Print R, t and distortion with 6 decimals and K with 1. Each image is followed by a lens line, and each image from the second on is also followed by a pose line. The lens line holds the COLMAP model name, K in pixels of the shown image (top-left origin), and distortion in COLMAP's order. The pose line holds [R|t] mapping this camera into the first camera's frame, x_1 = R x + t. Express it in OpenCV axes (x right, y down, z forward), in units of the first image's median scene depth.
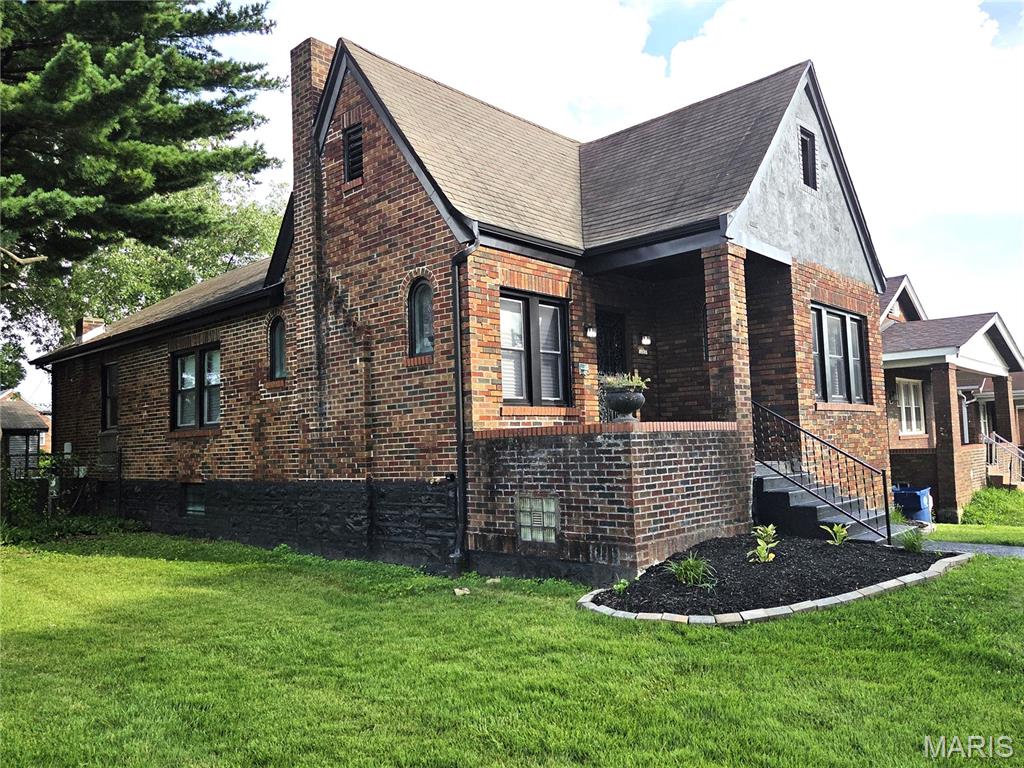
lens RADIAL K [[752.3, 0, 512.0], [0, 752.3, 384.0], [0, 0, 1]] dist [0.055677, -0.001843]
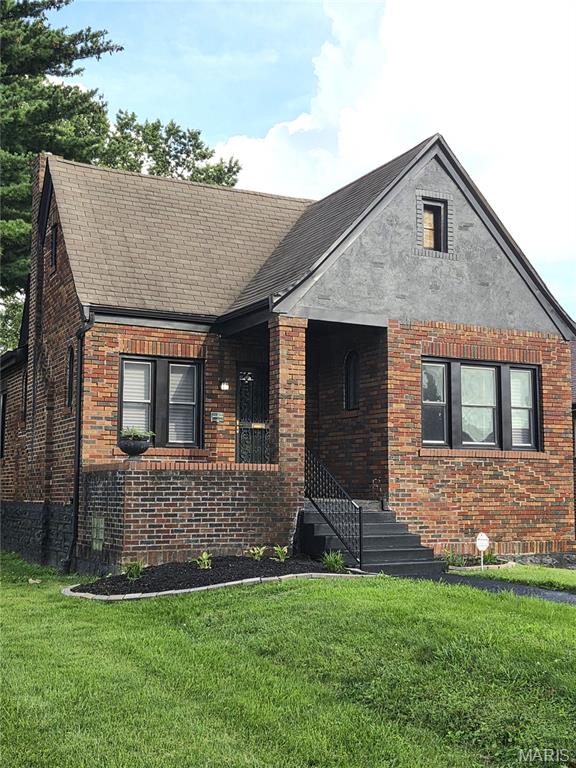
lens RADIAL K [[913.8, 0, 288.0], [0, 913.8, 384.0], [0, 0, 1]] dist [0.069089, -0.000541]
pose [[0.944828, -0.001350, -0.327565, 0.727499], [-0.008262, 0.999575, -0.027949, -0.034785], [0.327463, 0.029113, 0.944415, -0.355372]]
